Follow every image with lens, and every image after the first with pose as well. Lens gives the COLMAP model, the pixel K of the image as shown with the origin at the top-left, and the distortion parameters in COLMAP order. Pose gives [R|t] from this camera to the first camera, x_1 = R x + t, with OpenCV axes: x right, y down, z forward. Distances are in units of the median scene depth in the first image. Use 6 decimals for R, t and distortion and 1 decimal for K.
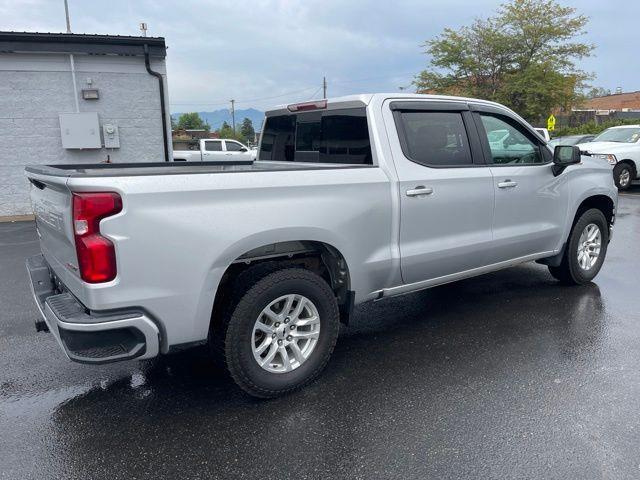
lens RADIAL K [[480.8, 0, 322.5], [0, 480.8, 242.6], [0, 0, 1]] dist [0.069744, -0.092121]
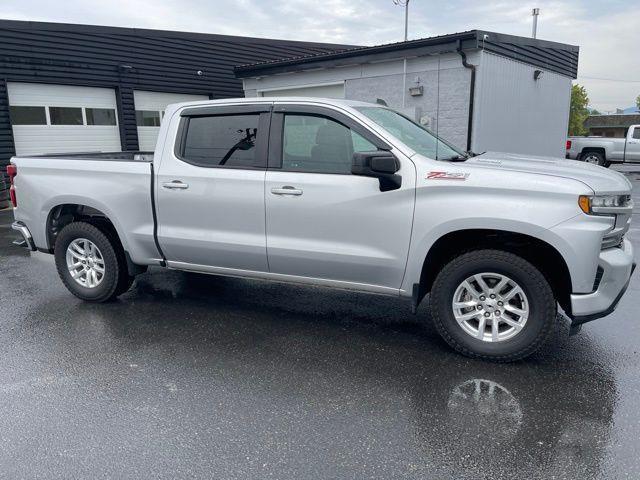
lens RADIAL K [[480.8, 0, 320.9], [0, 480.8, 238.2], [0, 0, 1]] dist [0.069744, -0.092121]
pose [[0.518588, 0.187694, -0.834169, 0.442534], [-0.168125, 0.978946, 0.115749, -0.055505], [0.838332, 0.080219, 0.539226, 0.209527]]
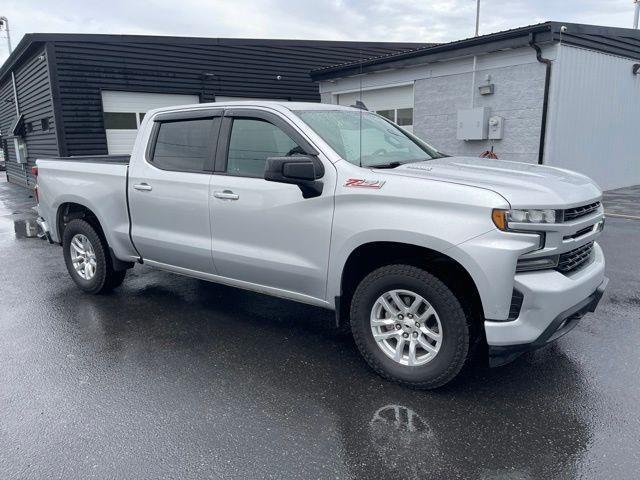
lens RADIAL K [[480.8, 0, 319.3], [0, 480.8, 238.9], [0, 0, 1]] dist [0.069744, -0.092121]
pose [[0.316299, 0.204066, -0.926451, 0.482958], [-0.180486, 0.971697, 0.152413, -0.078450], [0.931332, 0.119003, 0.344178, 0.317042]]
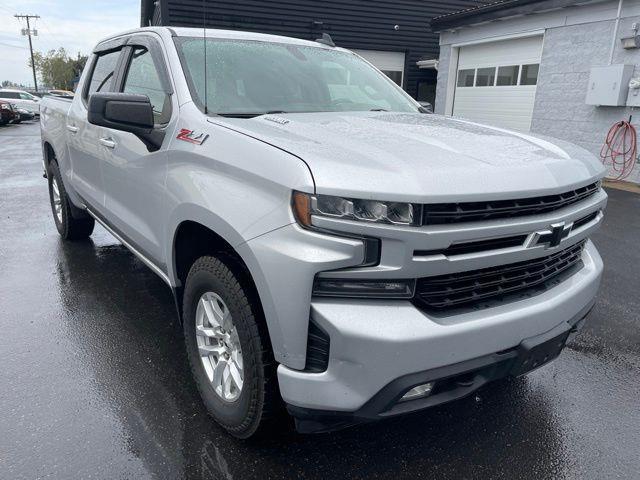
lens RADIAL K [[480.8, 0, 319.1], [0, 480.8, 237.9], [0, 0, 1]] dist [0.069744, -0.092121]
pose [[0.012421, 0.295345, -0.955310, 0.427490], [-0.232231, 0.930112, 0.284535, -0.101585], [0.972581, 0.218319, 0.080141, 0.477162]]
